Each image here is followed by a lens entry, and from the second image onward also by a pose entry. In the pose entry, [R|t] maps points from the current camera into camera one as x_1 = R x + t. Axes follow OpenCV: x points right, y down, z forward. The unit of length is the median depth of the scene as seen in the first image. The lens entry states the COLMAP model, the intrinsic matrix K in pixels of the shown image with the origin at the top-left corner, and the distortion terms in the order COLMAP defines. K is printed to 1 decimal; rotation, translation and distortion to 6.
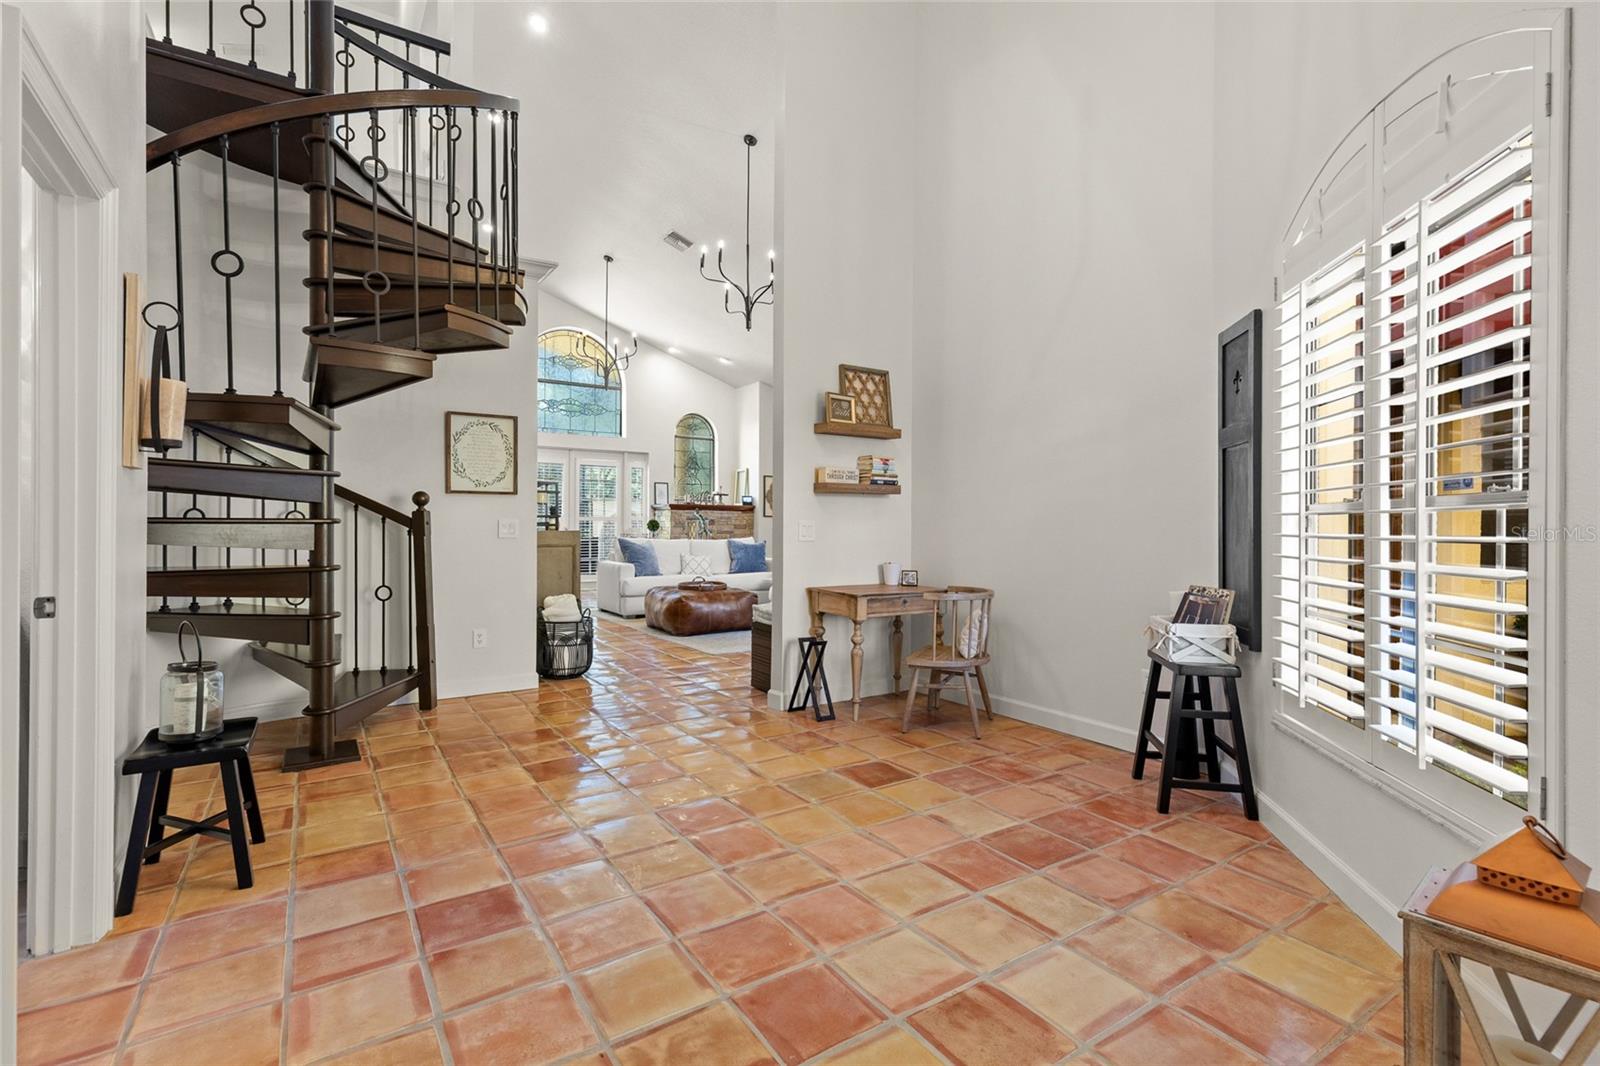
lens RADIAL K [[728.9, 0, 791.4], [0, 728.9, 526.8], [0, 0, 1]] dist [0.008658, -0.002239]
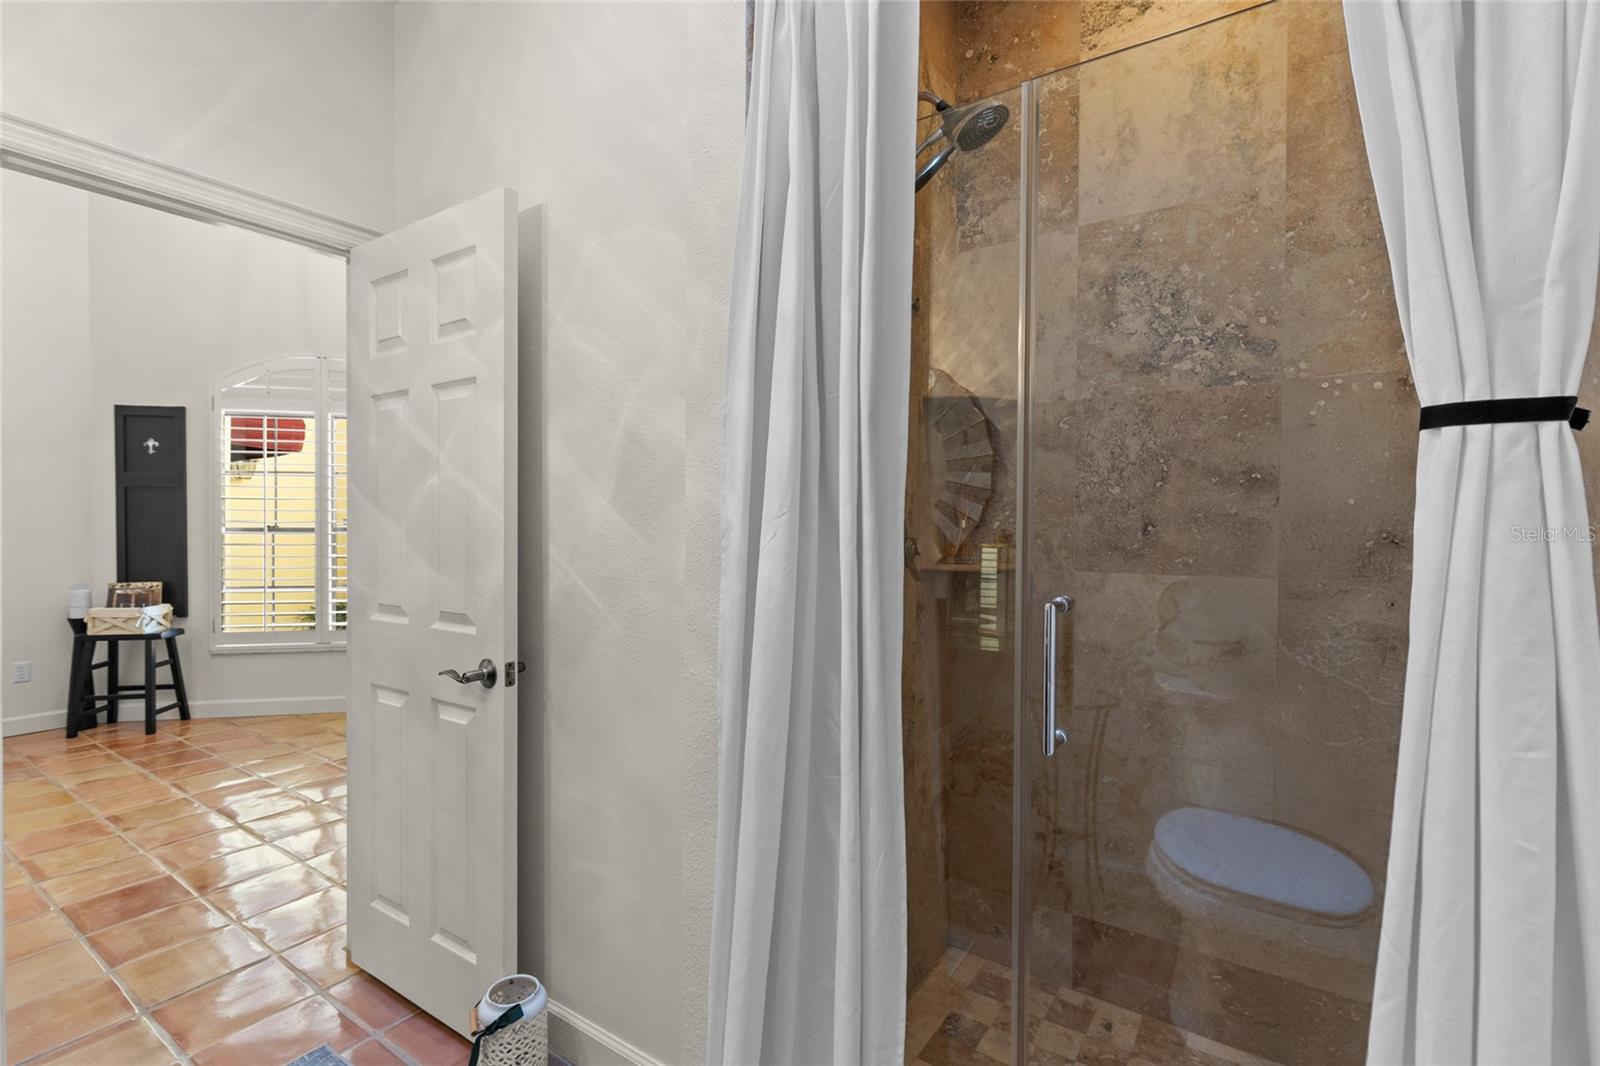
lens RADIAL K [[728.9, 0, 803.4], [0, 728.9, 536.4], [0, 0, 1]] dist [0.008658, -0.002239]
pose [[-0.383845, -0.019941, 0.923182, -1.410645], [-0.001908, 0.999782, 0.020802, -0.048437], [-0.923396, 0.006223, -0.383799, 0.348256]]
